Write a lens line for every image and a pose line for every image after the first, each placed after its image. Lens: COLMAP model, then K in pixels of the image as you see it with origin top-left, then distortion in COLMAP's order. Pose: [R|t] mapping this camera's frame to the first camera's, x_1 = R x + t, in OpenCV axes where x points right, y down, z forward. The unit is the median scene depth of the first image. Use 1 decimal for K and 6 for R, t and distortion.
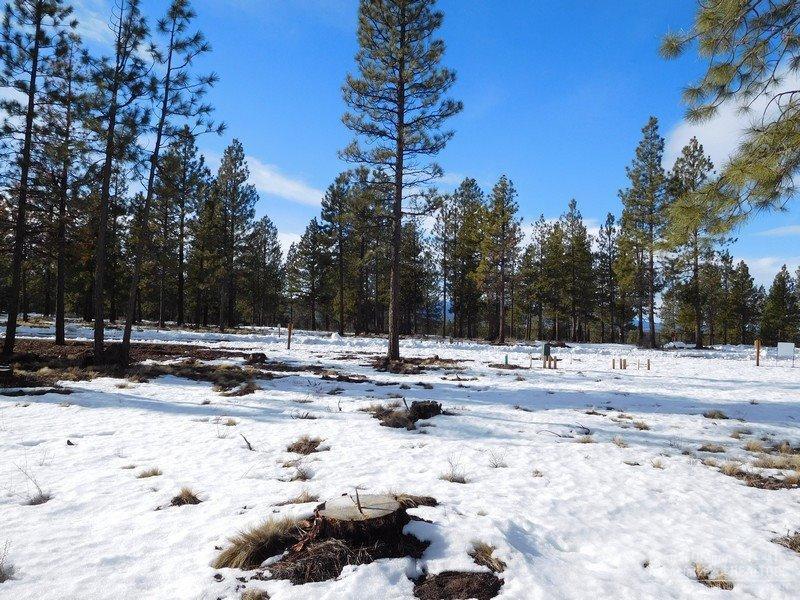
lens RADIAL K [[628.3, 0, 400.0], [0, 628.3, 300.0], [0, 0, 1]] dist [0.033190, 0.007432]
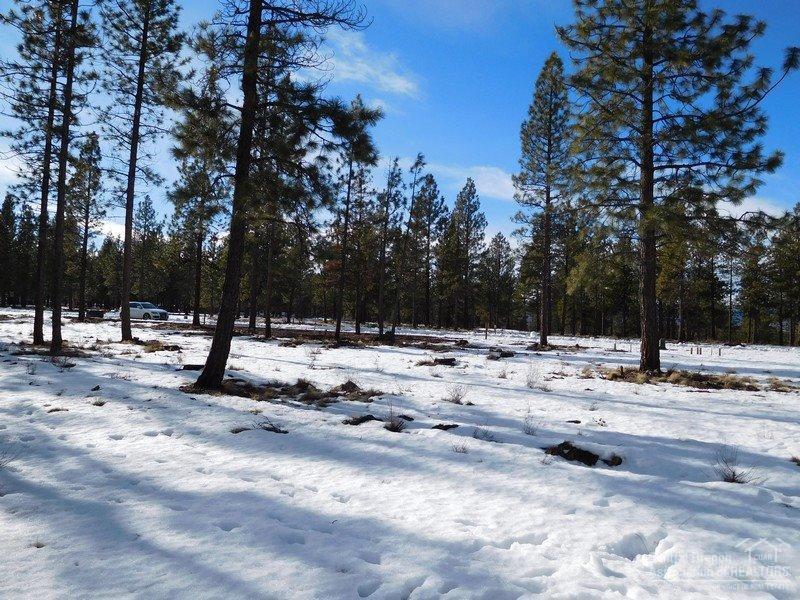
lens RADIAL K [[606.1, 0, 400.0], [0, 606.1, 300.0], [0, 0, 1]] dist [-0.042926, 0.002670]
pose [[0.924716, -0.012700, -0.380447, 0.093527], [0.009653, 0.999904, -0.009916, -0.003902], [0.380536, 0.005497, 0.924750, -0.225236]]
